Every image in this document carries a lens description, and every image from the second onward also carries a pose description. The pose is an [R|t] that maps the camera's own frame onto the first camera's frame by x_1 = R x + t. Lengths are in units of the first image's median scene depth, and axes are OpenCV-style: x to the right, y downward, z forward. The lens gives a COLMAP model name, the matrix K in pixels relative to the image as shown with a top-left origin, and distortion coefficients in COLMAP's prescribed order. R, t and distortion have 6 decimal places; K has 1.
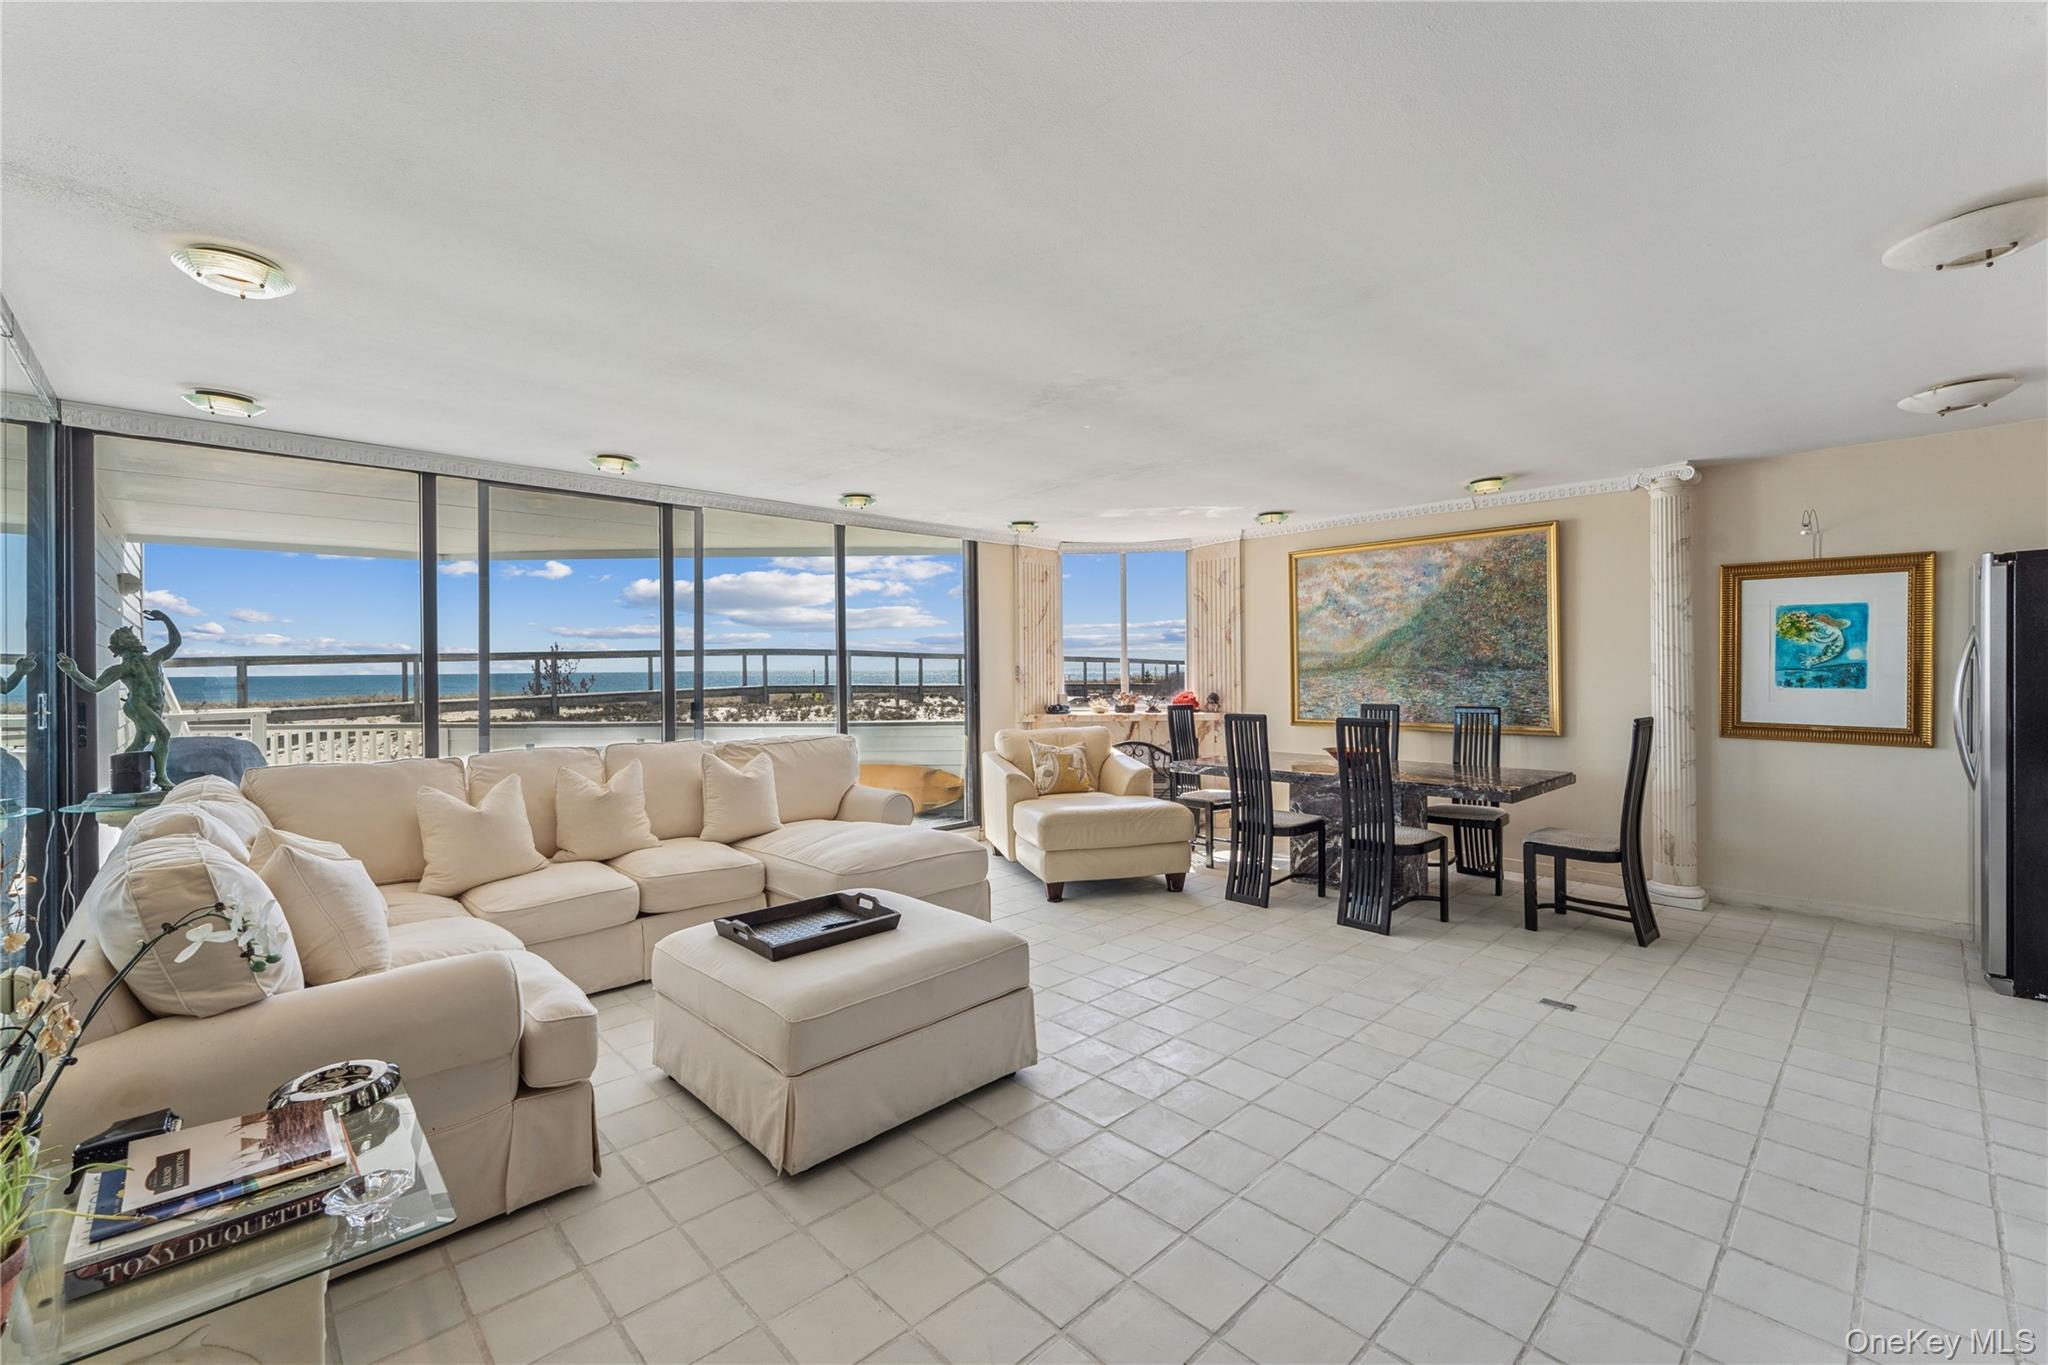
lens RADIAL K [[853.9, 0, 1003.0], [0, 853.9, 666.5], [0, 0, 1]] dist [0.000134, -0.000255]
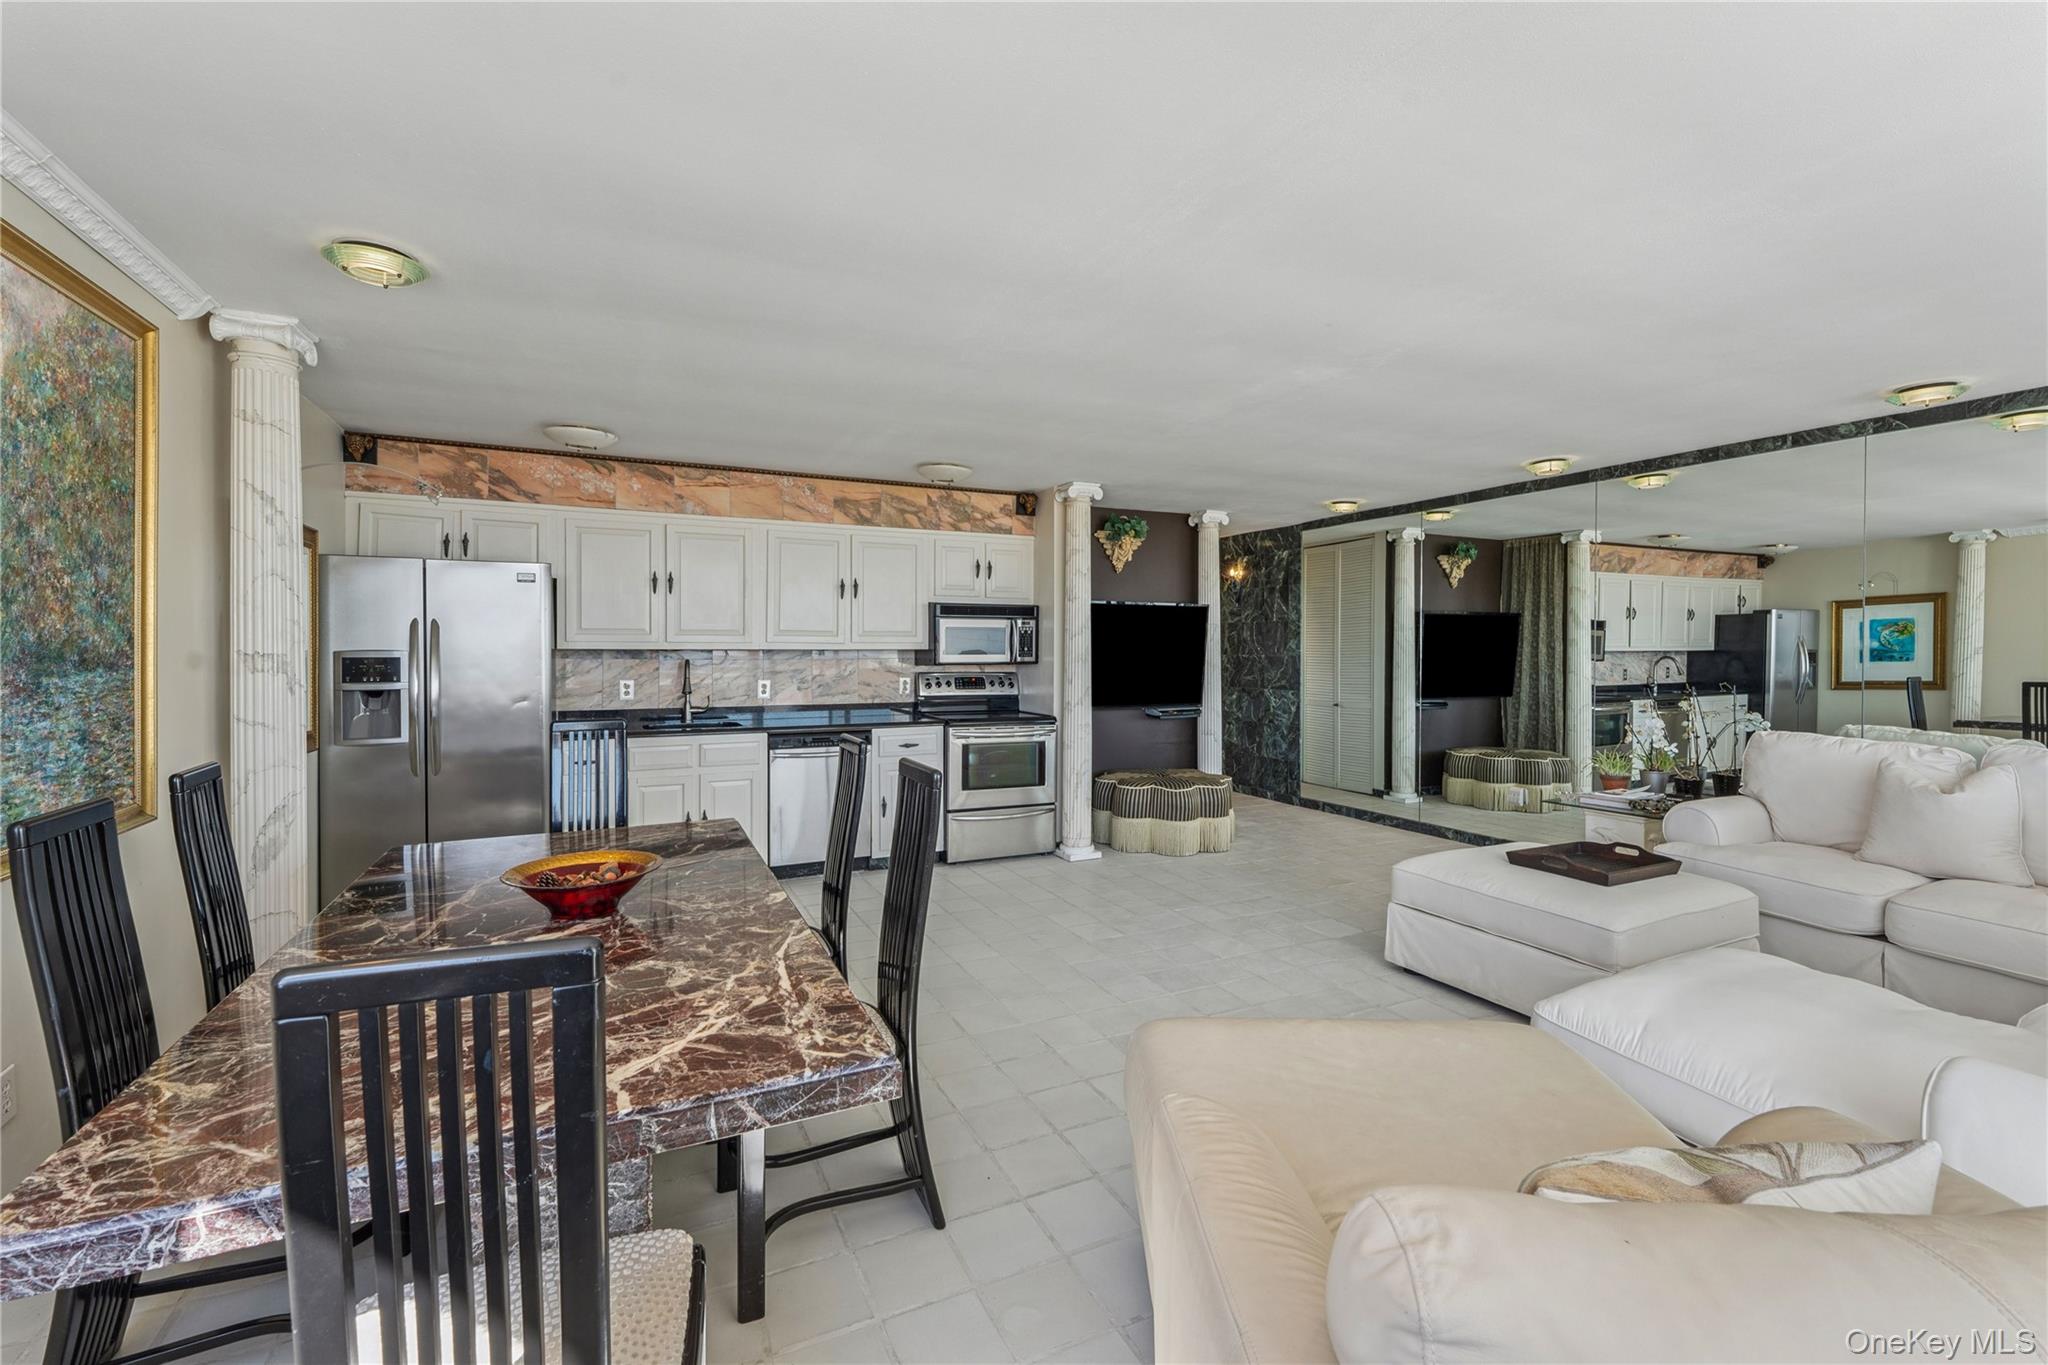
lens RADIAL K [[862.3, 0, 1012.7], [0, 862.3, 659.5], [0, 0, 1]] dist [0.000929, 0.000042]
pose [[-0.955318, 0.006114, 0.295516, 0.089981], [0.009663, 0.999898, 0.010549, -0.001129], [-0.295421, 0.012933, -0.955280, 1.164555]]
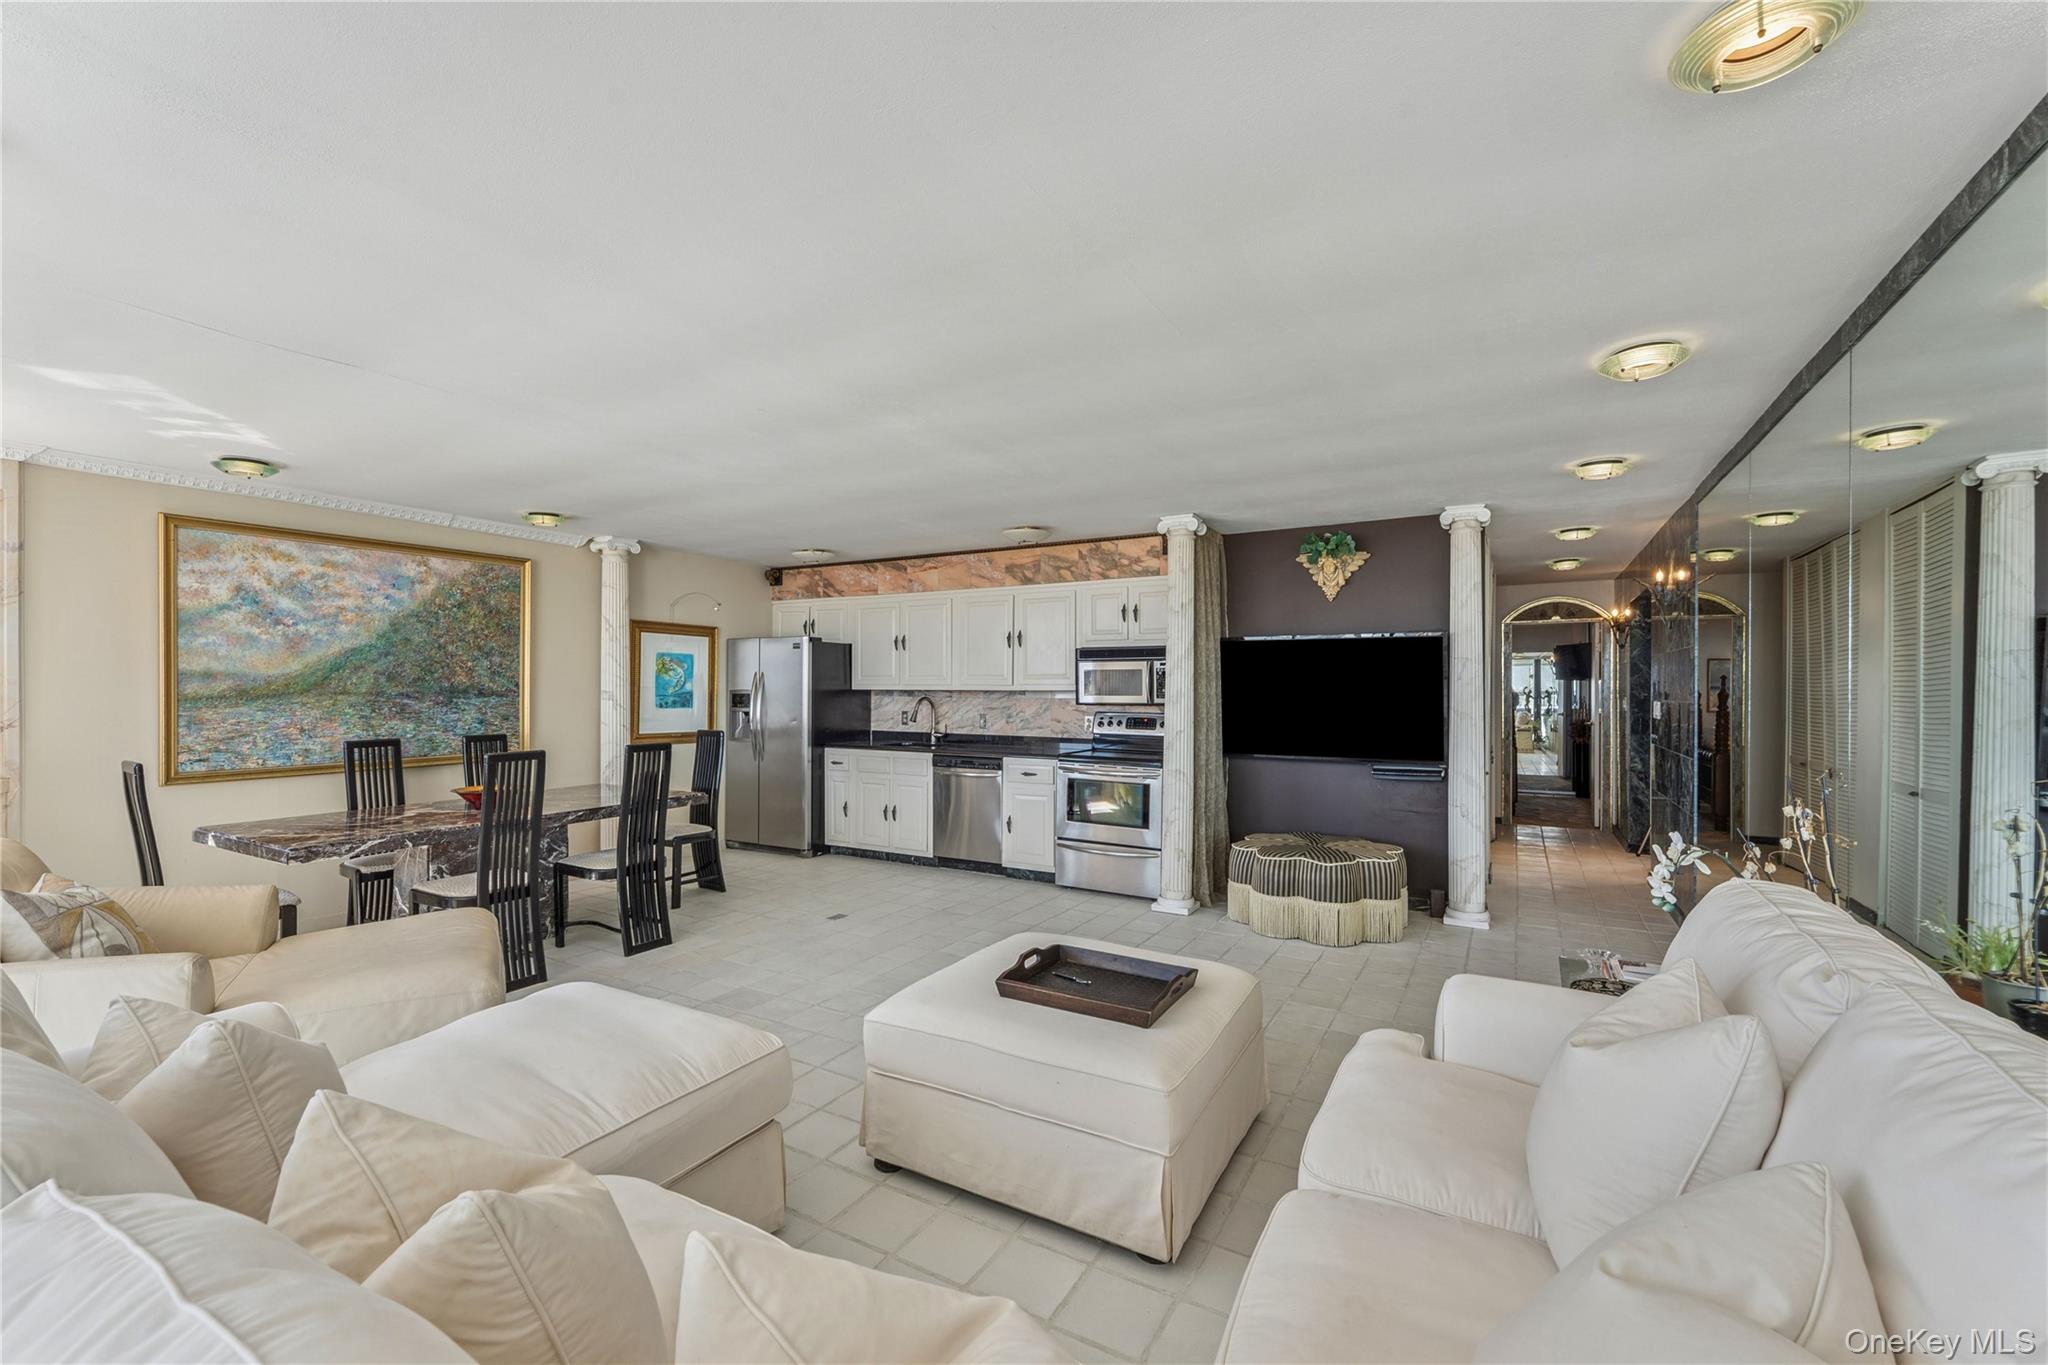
lens RADIAL K [[856.1, 0, 1013.4], [0, 856.1, 689.6], [0, 0, 1]] dist [0.001471, 0.000220]
pose [[-0.288380, 0.008453, 0.957479, -0.512376], [0.001723, 0.999964, -0.008310, 0.004180], [-0.957514, -0.000747, -0.288385, 0.653603]]
